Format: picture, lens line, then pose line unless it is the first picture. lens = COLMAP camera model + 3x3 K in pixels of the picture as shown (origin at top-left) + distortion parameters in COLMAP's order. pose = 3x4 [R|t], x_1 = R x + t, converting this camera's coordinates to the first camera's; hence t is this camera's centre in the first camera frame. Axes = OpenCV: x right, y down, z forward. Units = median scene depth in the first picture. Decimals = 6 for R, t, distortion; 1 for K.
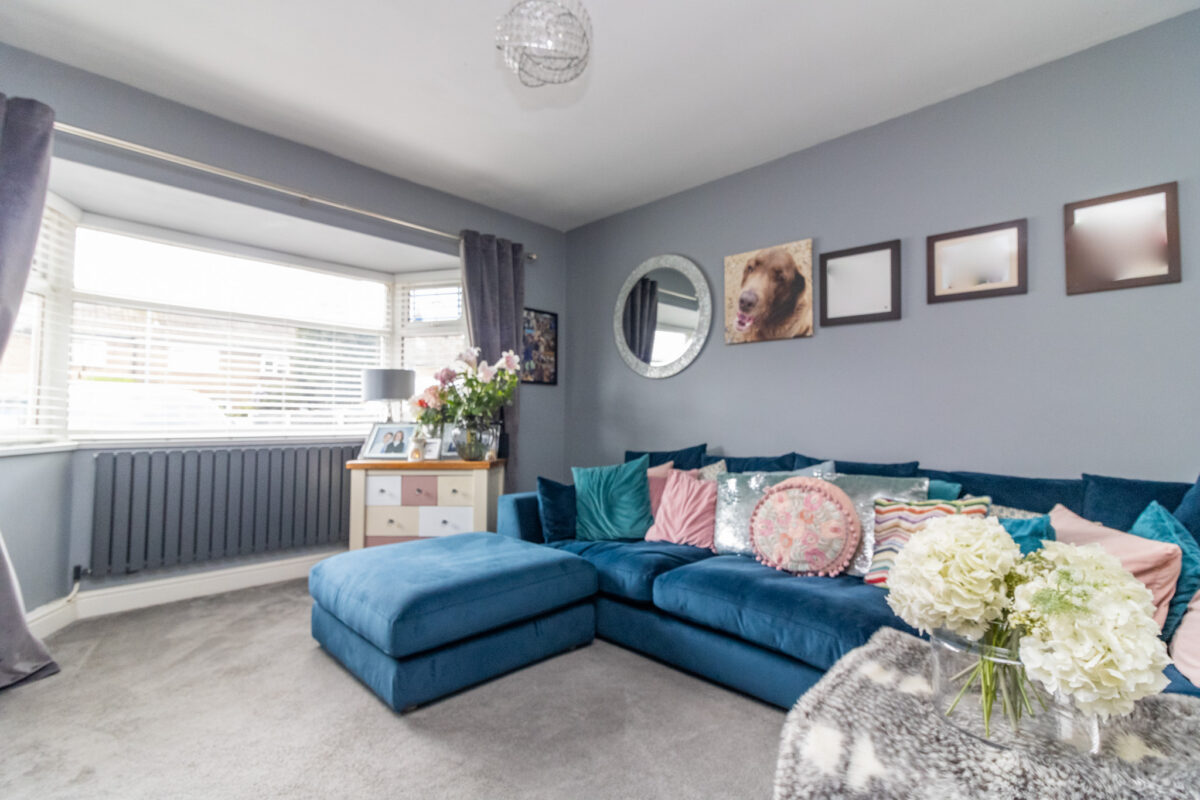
lens RADIAL K [[554.0, 0, 601.1], [0, 554.0, 393.8], [0, 0, 1]] dist [0.009754, 0.000639]
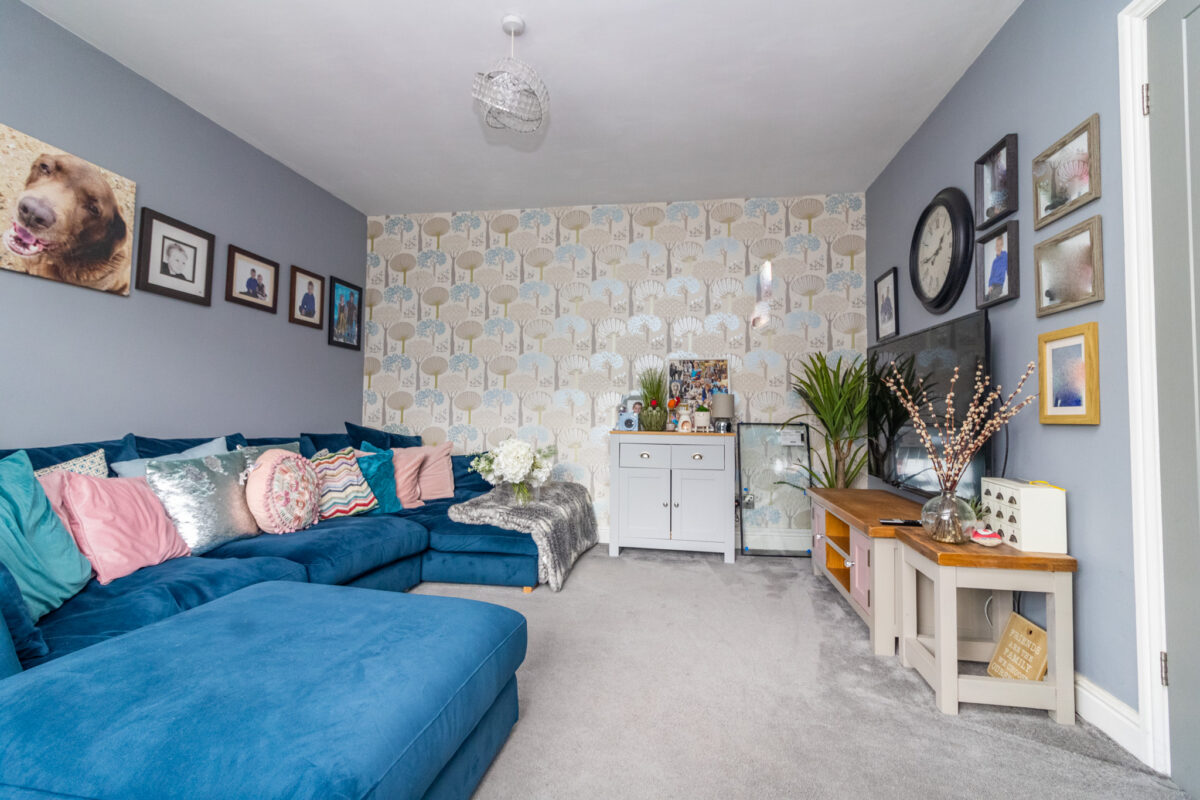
lens RADIAL K [[554.0, 0, 602.5], [0, 554.0, 392.7], [0, 0, 1]] dist [0.009754, 0.000639]
pose [[-0.575692, 0.023077, 0.817341, -0.701415], [-0.051529, 0.996591, -0.064433, 0.057321], [-0.816041, -0.079210, -0.572541, 0.850564]]
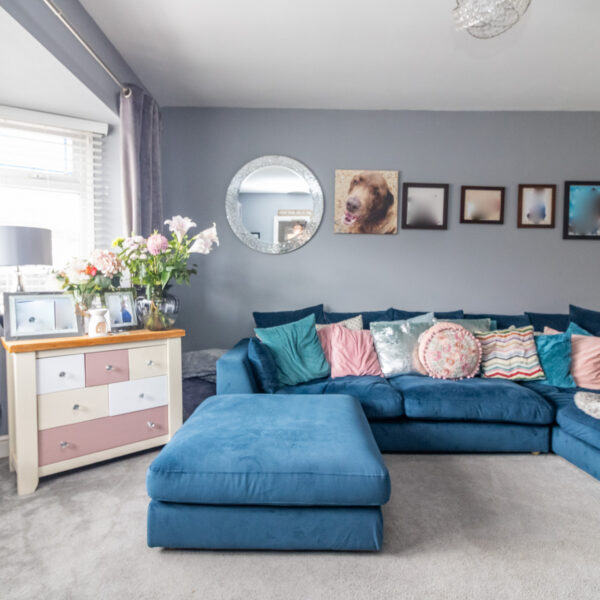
lens RADIAL K [[424.0, 0, 298.0], [0, 424.0, 294.5], [0, 0, 1]] dist [0.011902, -0.003782]
pose [[0.707768, -0.023343, 0.706059, -0.650051], [-0.036333, 0.996928, 0.069381, -0.006120], [-0.705510, -0.074758, 0.704746, 0.319014]]
